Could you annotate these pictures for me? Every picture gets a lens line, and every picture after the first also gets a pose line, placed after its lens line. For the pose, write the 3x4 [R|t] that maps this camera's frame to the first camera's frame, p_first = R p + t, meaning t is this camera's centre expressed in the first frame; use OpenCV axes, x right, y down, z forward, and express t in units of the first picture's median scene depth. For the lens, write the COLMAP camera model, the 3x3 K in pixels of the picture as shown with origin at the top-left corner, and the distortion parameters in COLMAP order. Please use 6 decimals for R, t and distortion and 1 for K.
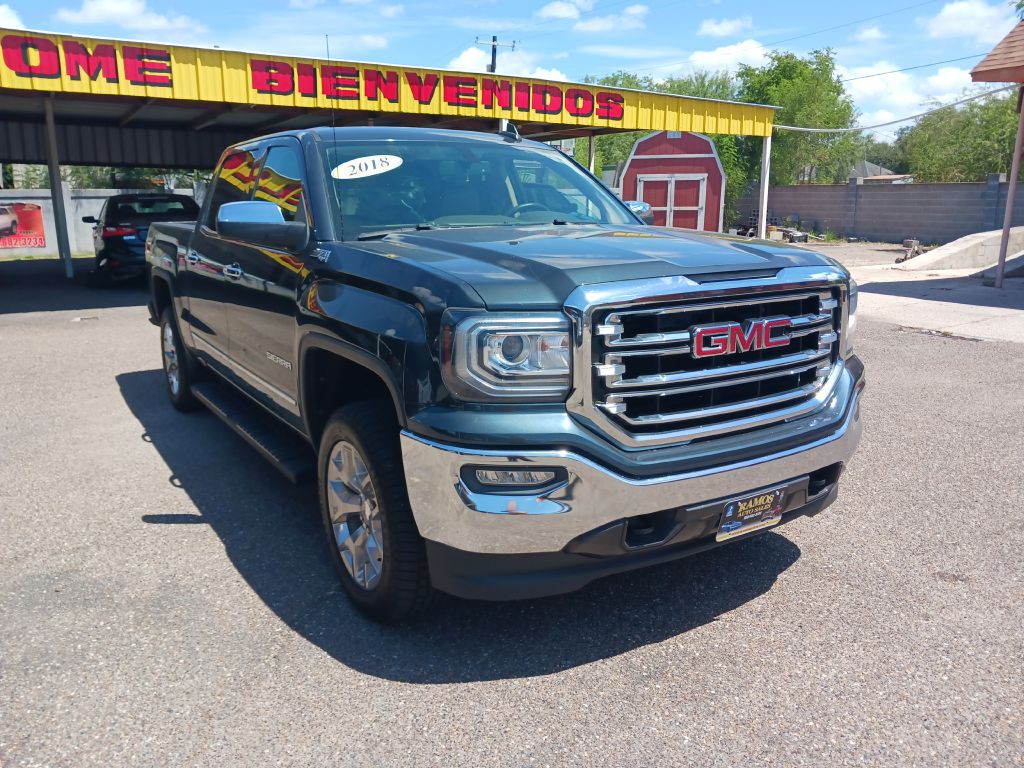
lens RADIAL K [[831.3, 0, 514.0], [0, 831.3, 352.9], [0, 0, 1]] dist [0.008033, -0.002687]
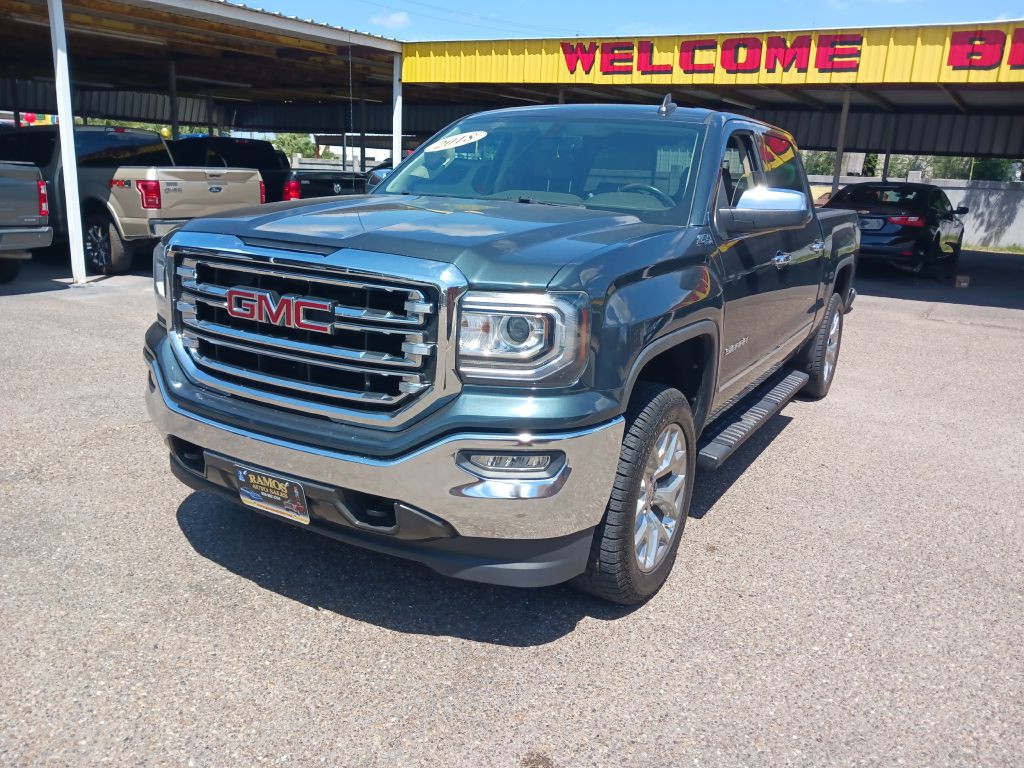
lens RADIAL K [[813.1, 0, 515.9], [0, 813.1, 383.8], [0, 0, 1]] dist [0.001945, -0.001847]
pose [[0.450535, 0.246772, -0.857976, 0.342795], [-0.206358, 0.963798, 0.168847, -0.042381], [0.868582, 0.100979, 0.485148, 0.224704]]
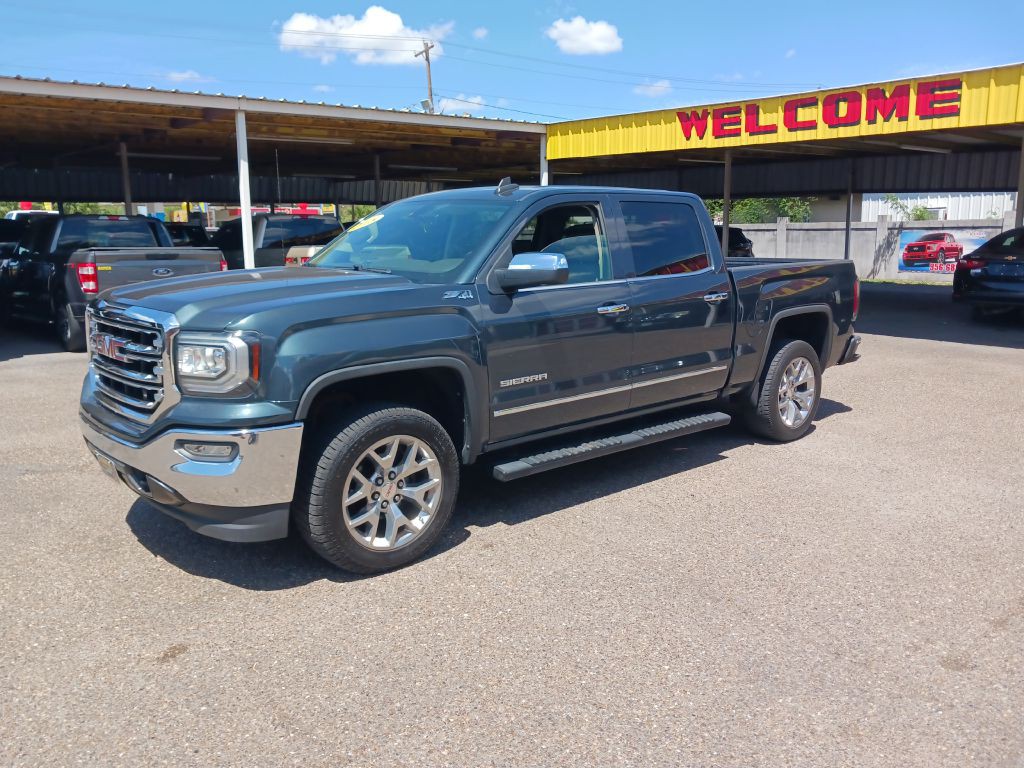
lens RADIAL K [[809.7, 0, 512.8], [0, 809.7, 377.7], [0, 0, 1]] dist [0.010255, -0.013617]
pose [[0.156927, 0.179302, -0.971198, 0.487498], [-0.173472, 0.973097, 0.151623, -0.082274], [0.972256, 0.144682, 0.183809, 0.391315]]
